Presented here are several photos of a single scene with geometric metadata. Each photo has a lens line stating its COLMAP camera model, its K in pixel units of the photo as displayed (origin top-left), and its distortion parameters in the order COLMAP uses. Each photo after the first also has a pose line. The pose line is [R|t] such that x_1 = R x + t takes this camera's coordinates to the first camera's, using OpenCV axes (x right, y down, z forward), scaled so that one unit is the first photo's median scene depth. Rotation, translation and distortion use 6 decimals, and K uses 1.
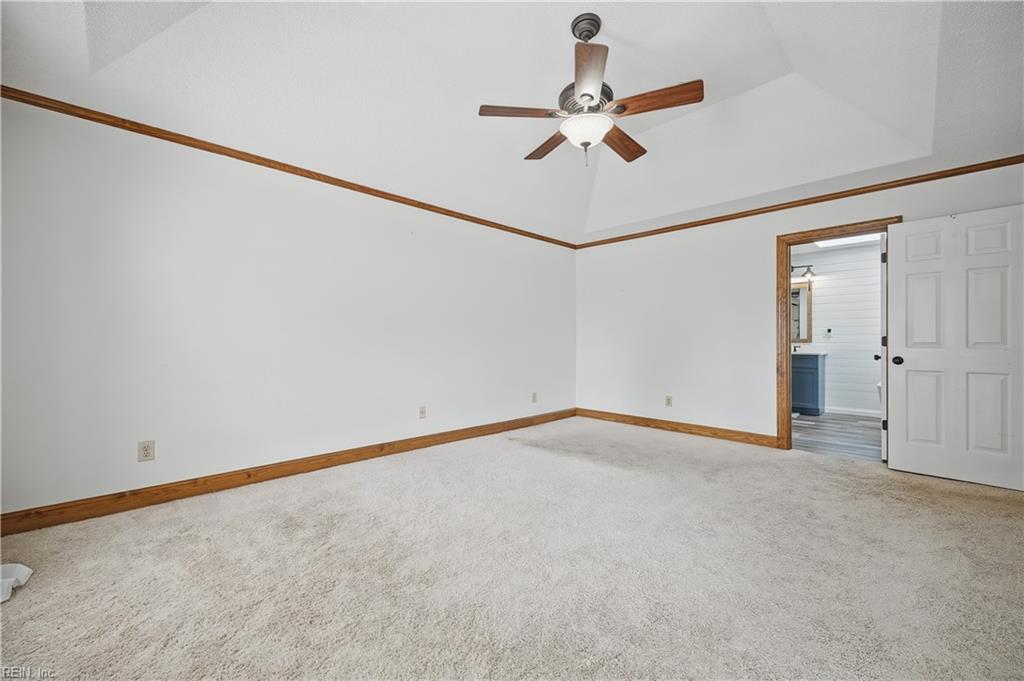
lens RADIAL K [[399.4, 0, 513.8], [0, 399.4, 342.6], [0, 0, 1]] dist [0.001147, -0.000029]
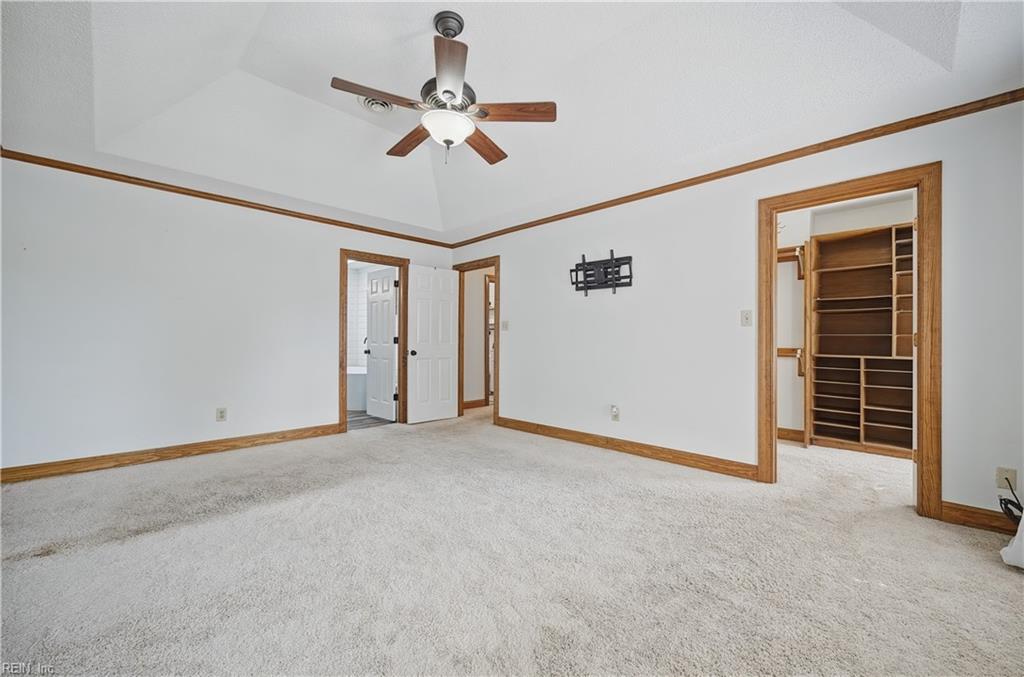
lens RADIAL K [[399.4, 0, 509.0], [0, 399.4, 339.1], [0, 0, 1]] dist [0.001147, -0.000029]
pose [[0.023096, 0.005258, 0.999719, -0.496017], [-0.000979, 0.999986, -0.005237, -0.000794], [-0.999733, -0.000858, 0.023100, 0.506171]]
